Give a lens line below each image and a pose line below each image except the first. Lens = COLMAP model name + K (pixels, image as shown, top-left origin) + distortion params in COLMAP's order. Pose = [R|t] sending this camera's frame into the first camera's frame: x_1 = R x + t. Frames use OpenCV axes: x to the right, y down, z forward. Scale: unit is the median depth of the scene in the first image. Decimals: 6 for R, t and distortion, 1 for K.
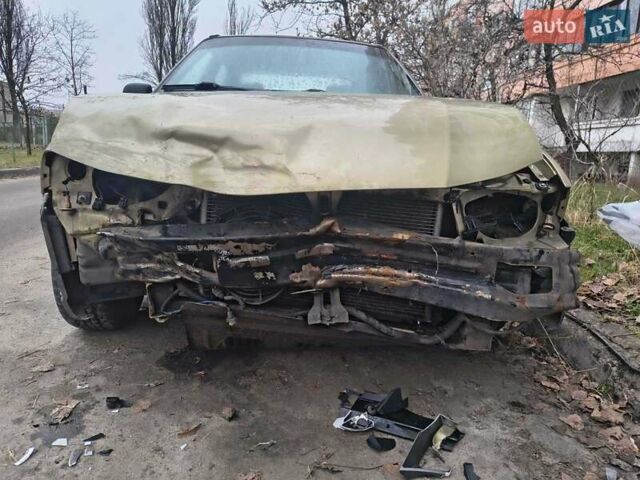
lens RADIAL K [[438.8, 0, 320.0], [0, 438.8, 240.0], [0, 0, 1]] dist [0.030503, -0.045700]
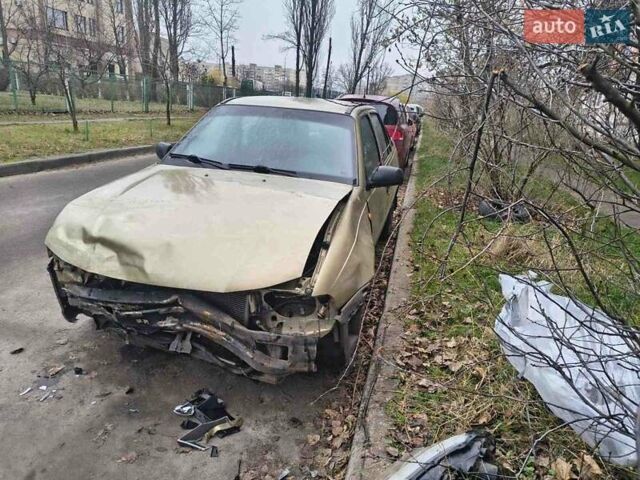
lens RADIAL K [[438.8, 0, 320.0], [0, 438.8, 240.0], [0, 0, 1]] dist [0.030503, -0.045700]
pose [[0.954498, 0.115653, -0.274878, 0.989505], [-0.089625, 0.990375, 0.105474, -0.485430], [0.284431, -0.076039, 0.955676, -0.469511]]
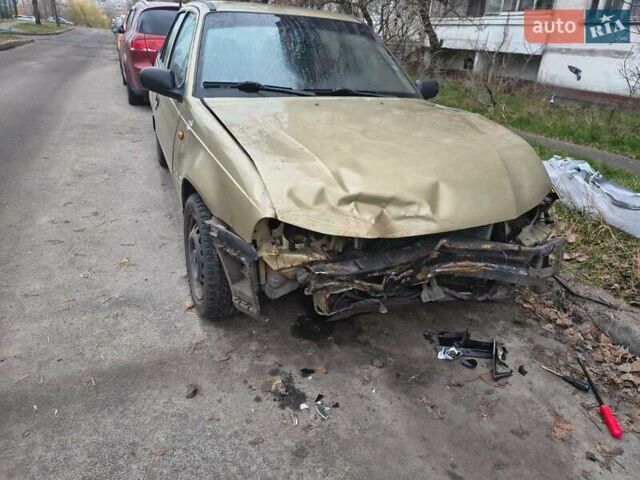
lens RADIAL K [[438.8, 0, 320.0], [0, 438.8, 240.0], [0, 0, 1]] dist [0.030503, -0.045700]
pose [[0.947220, -0.118776, 0.297771, -0.826931], [0.040930, 0.966038, 0.255136, -0.445023], [-0.317962, -0.229482, 0.919912, -0.276721]]
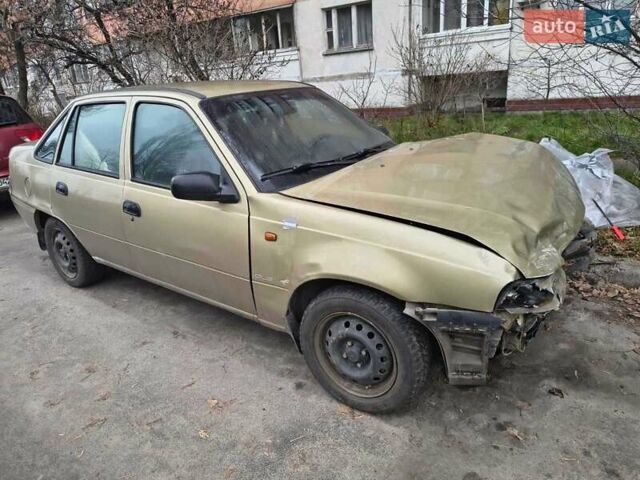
lens RADIAL K [[441.6, 0, 321.7], [0, 441.6, 248.4], [0, 0, 1]] dist [0.037338, -0.044126]
pose [[0.637854, -0.362034, 0.679760, -1.804536], [0.248132, 0.932165, 0.263628, -0.773517], [-0.729090, 0.000514, 0.684417, 0.439220]]
